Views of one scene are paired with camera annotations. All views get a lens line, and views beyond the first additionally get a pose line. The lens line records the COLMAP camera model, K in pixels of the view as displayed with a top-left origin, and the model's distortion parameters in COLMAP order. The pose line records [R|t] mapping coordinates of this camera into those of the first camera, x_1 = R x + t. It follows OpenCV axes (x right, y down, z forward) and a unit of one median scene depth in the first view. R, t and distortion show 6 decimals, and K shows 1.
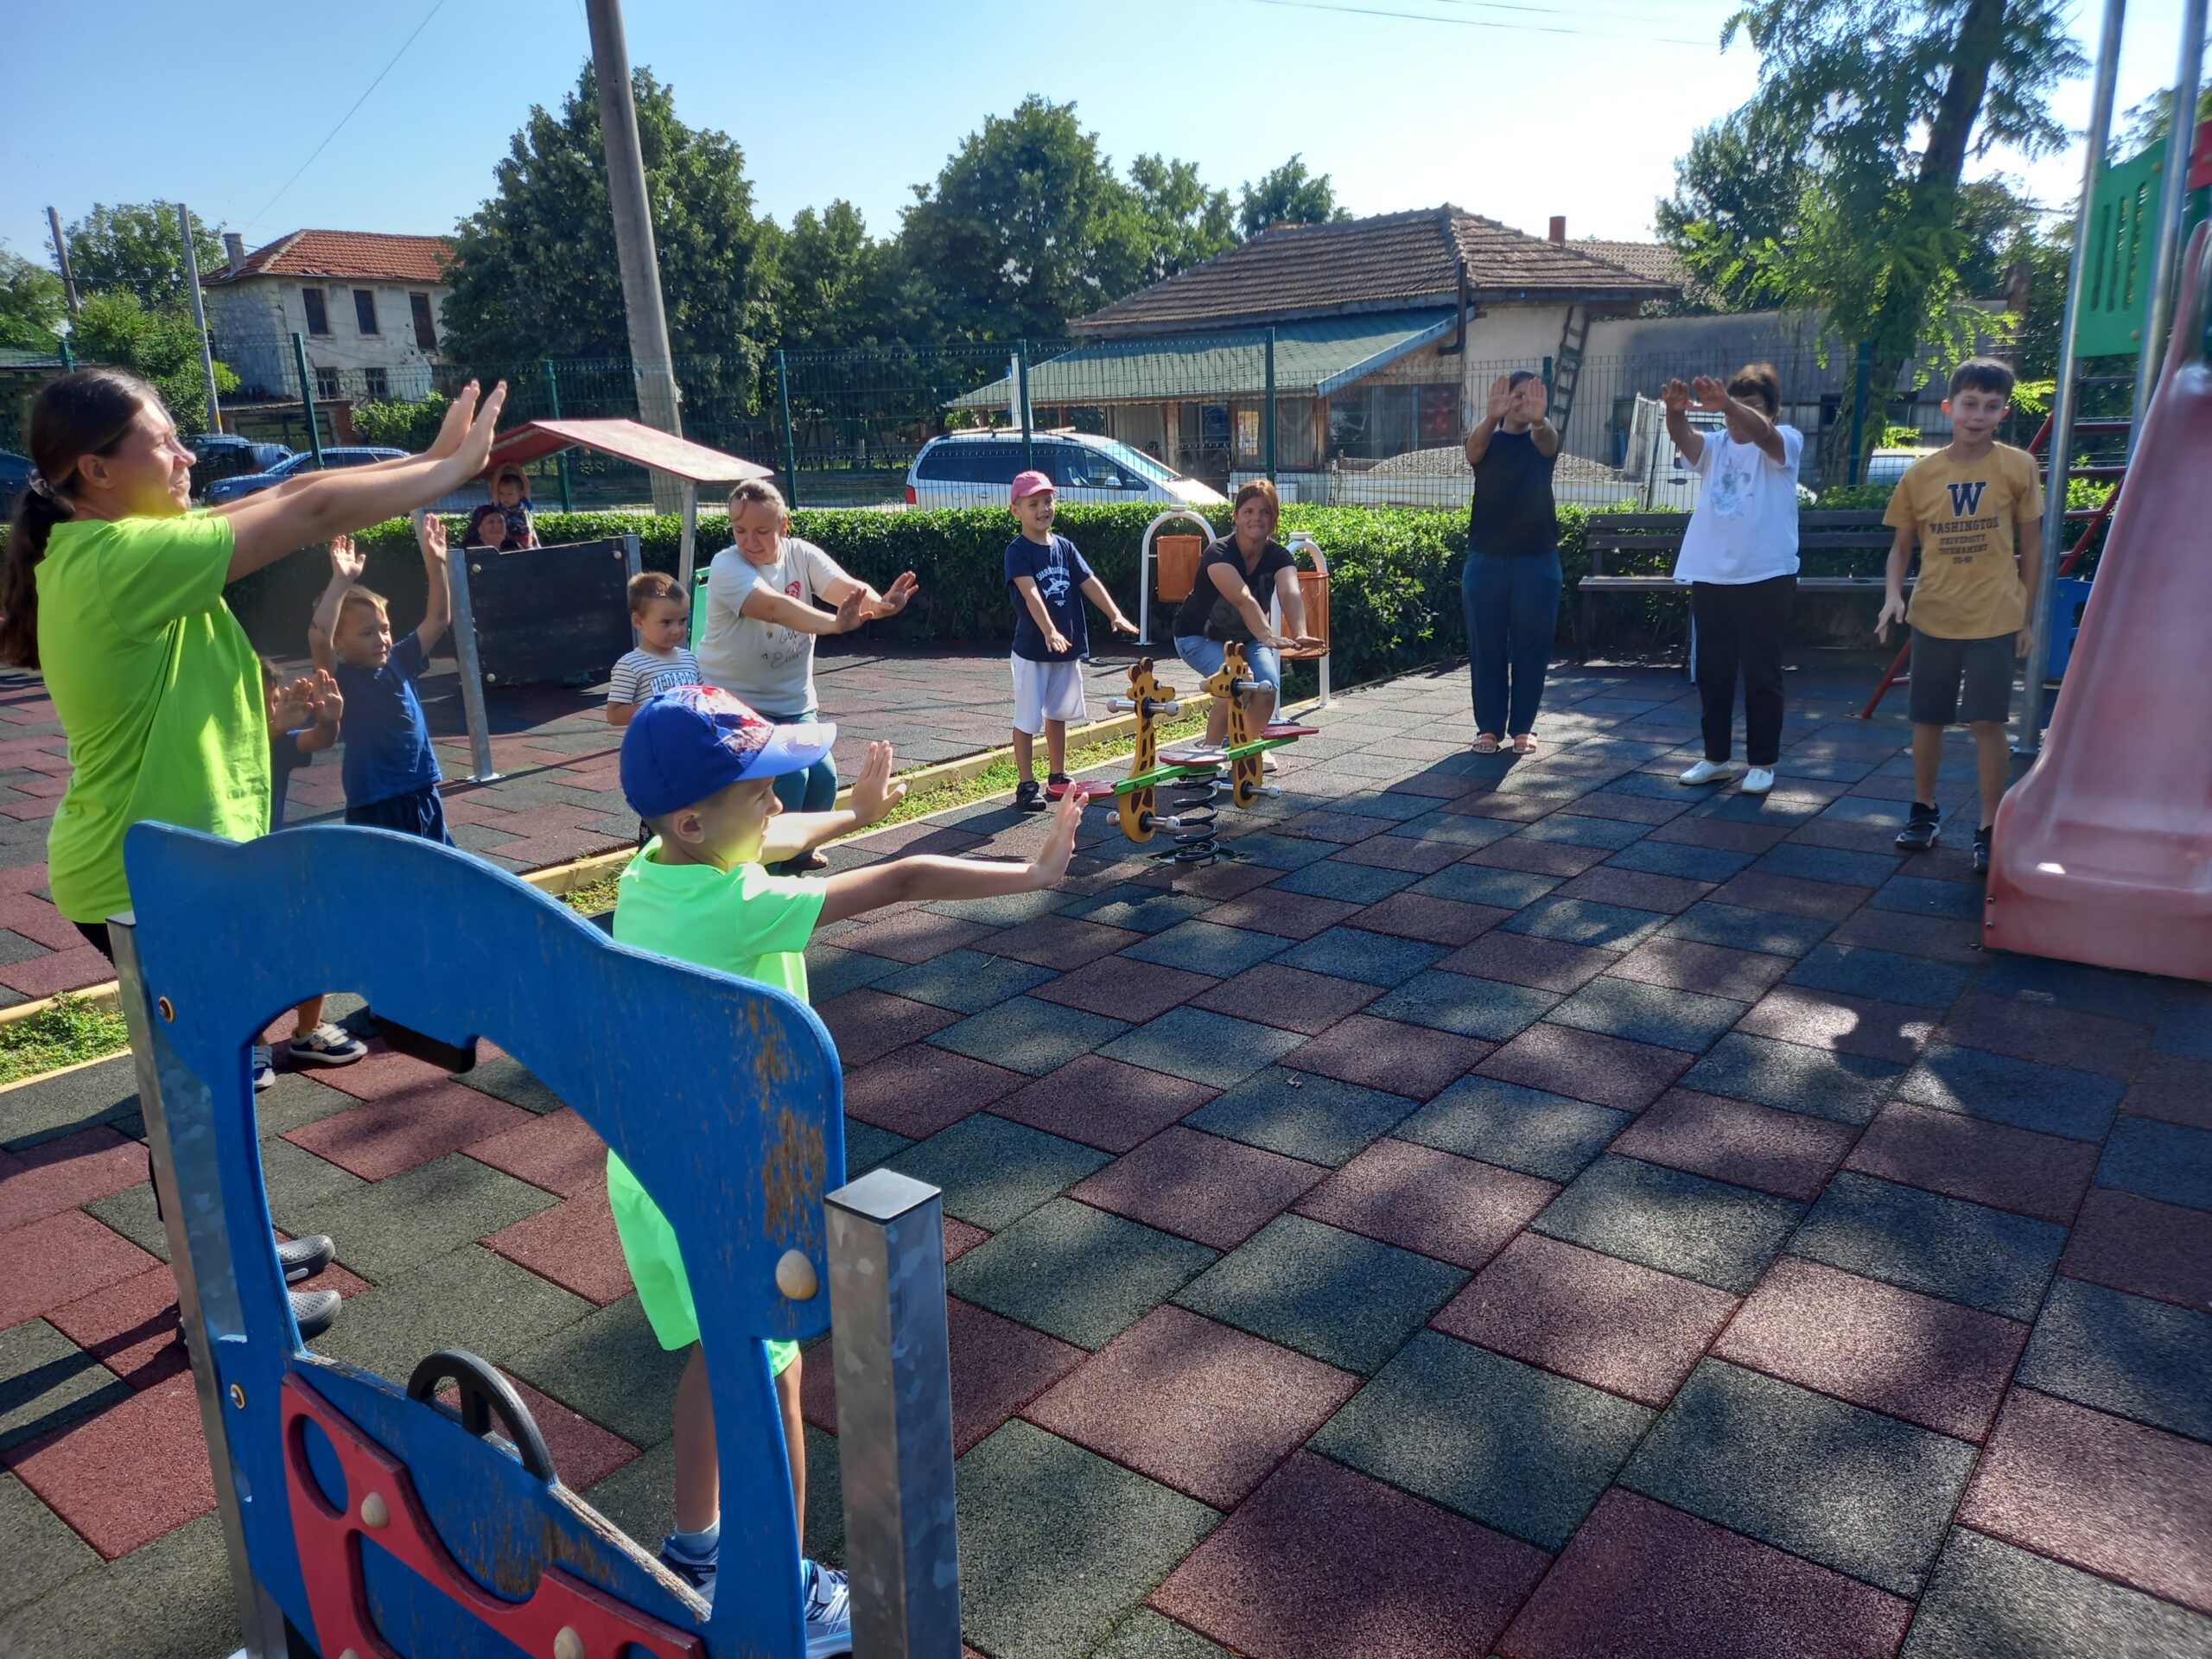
lens RADIAL K [[1592.0, 0, 1100.5], [0, 1592.0, 850.5], [0, 0, 1]] dist [0.051177, -0.038900]
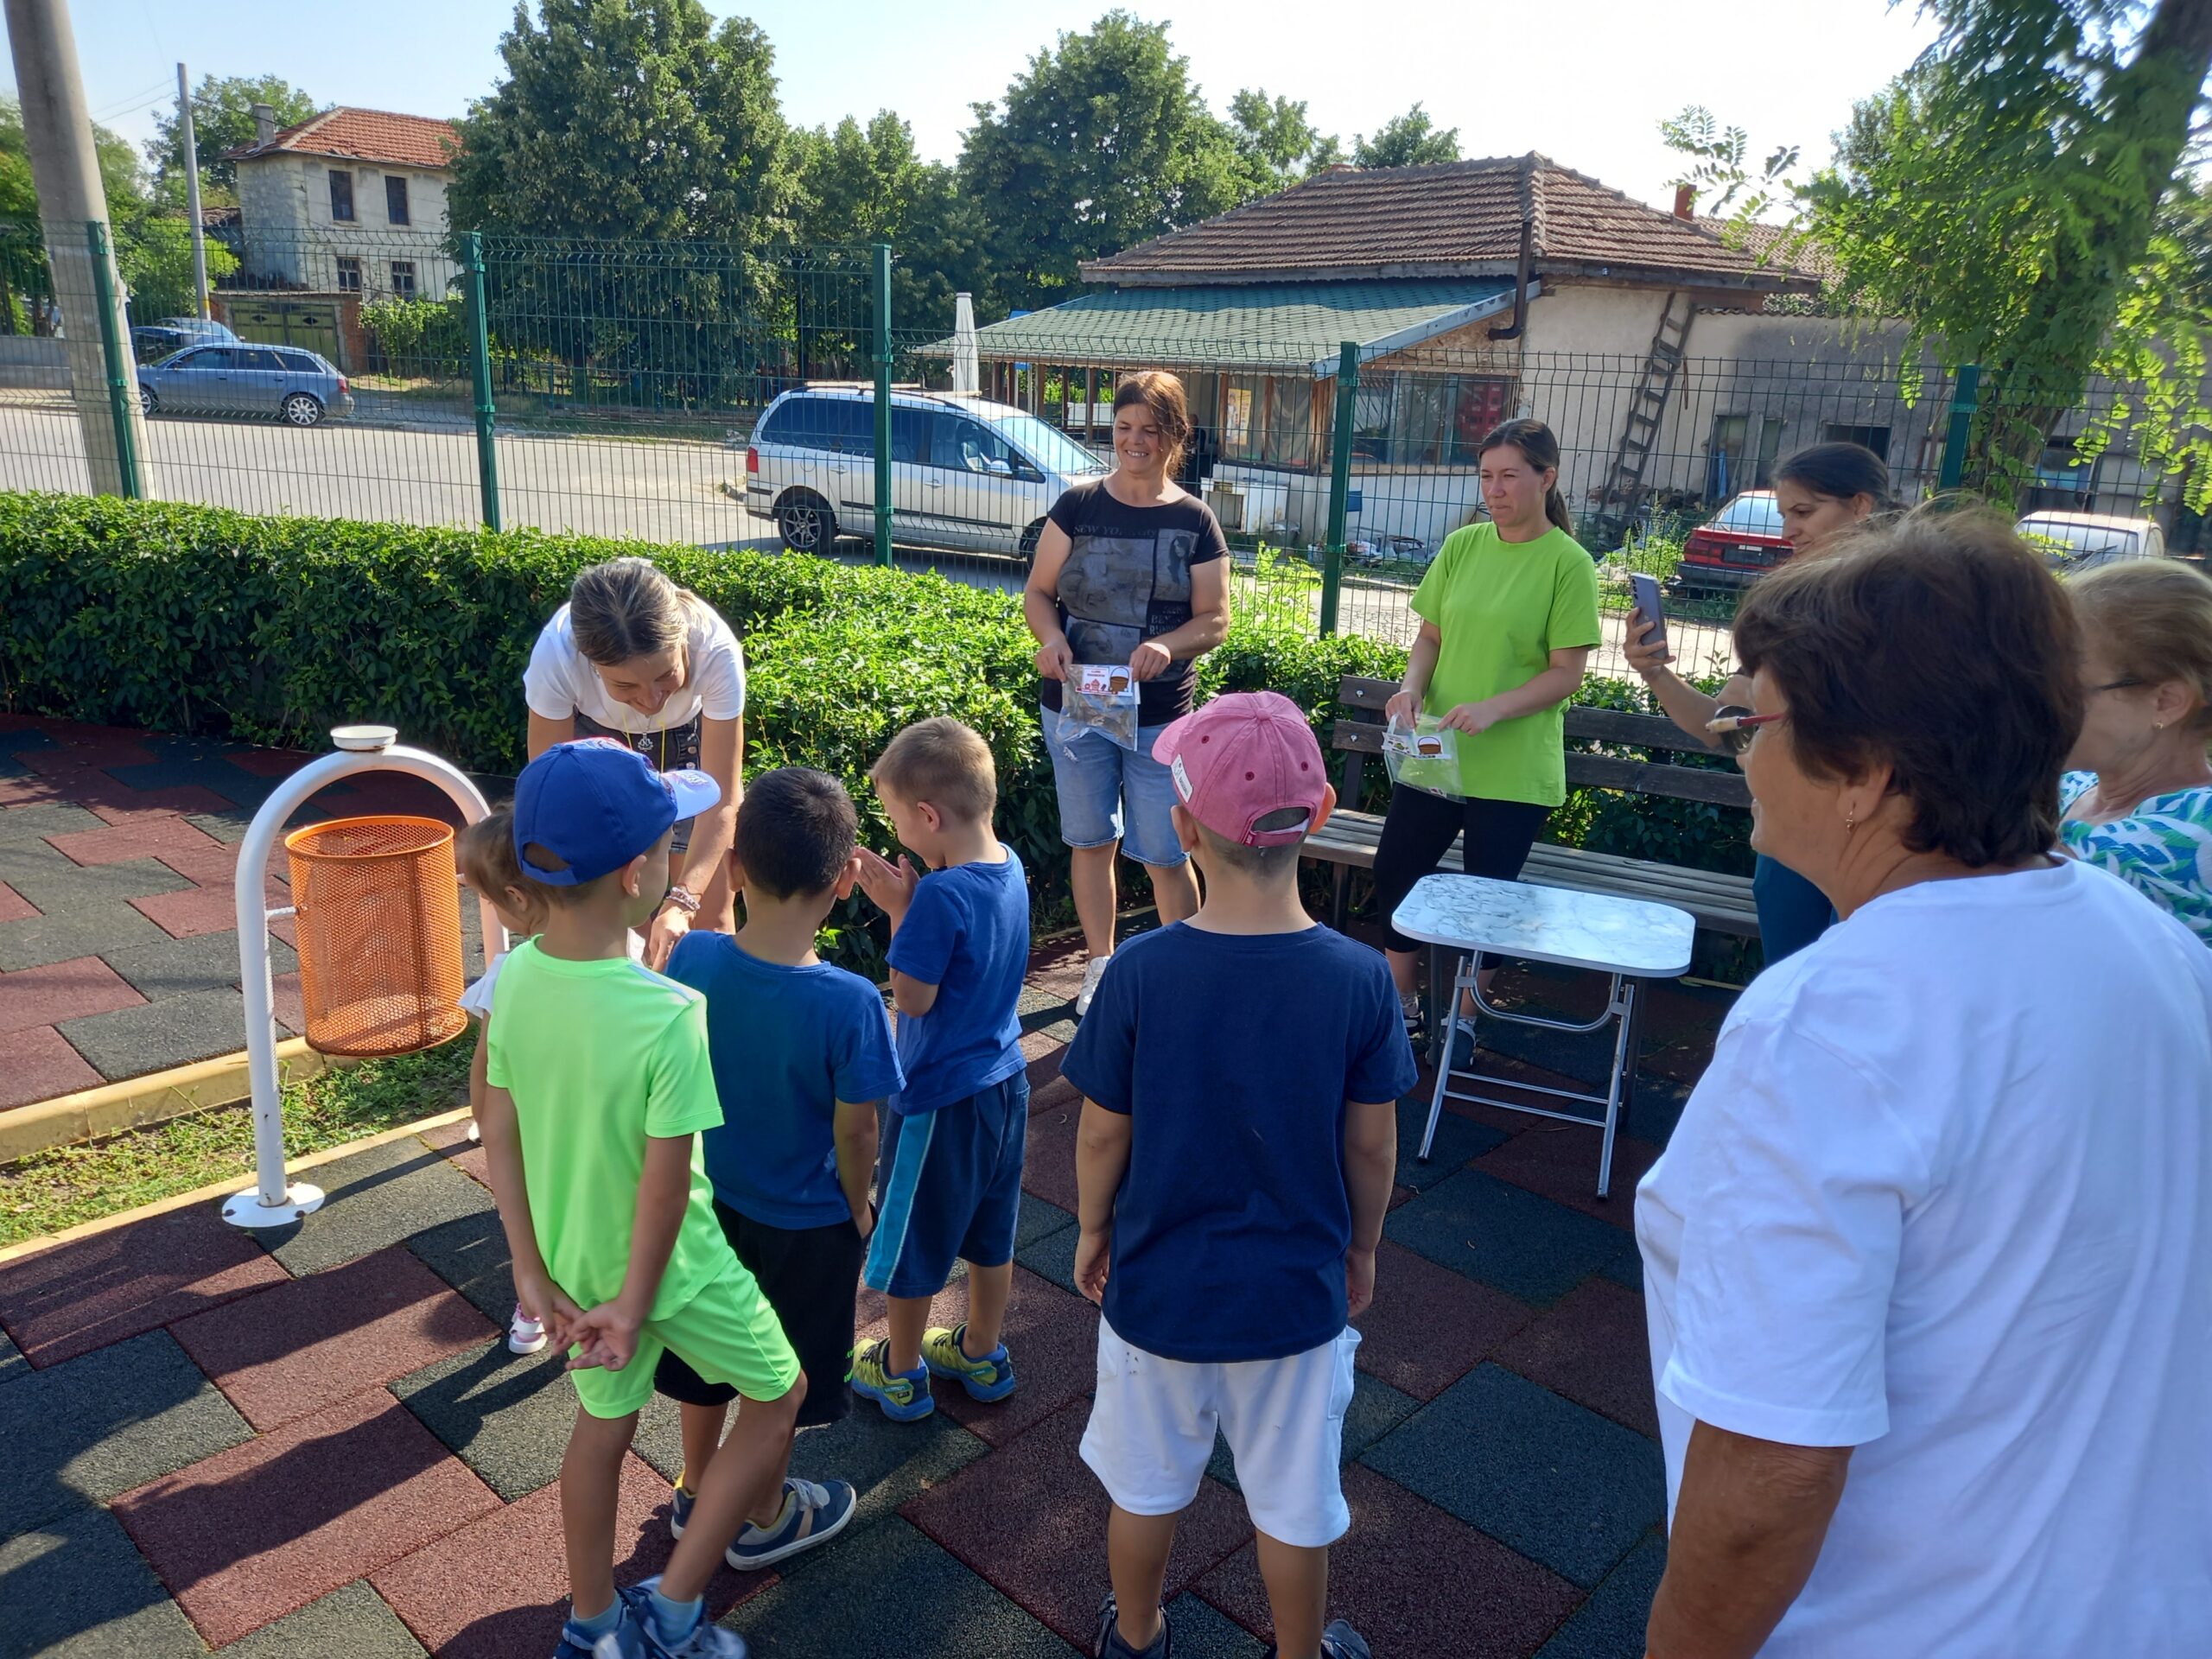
lens RADIAL K [[1642.6, 0, 1105.6], [0, 1642.6, 848.0], [0, 0, 1]] dist [0.049257, -0.046519]
pose [[0.993615, 0.099278, -0.053607, 0.051235], [-0.098483, 0.994989, 0.017284, -0.030708], [0.055054, -0.011894, 0.998413, 0.096825]]
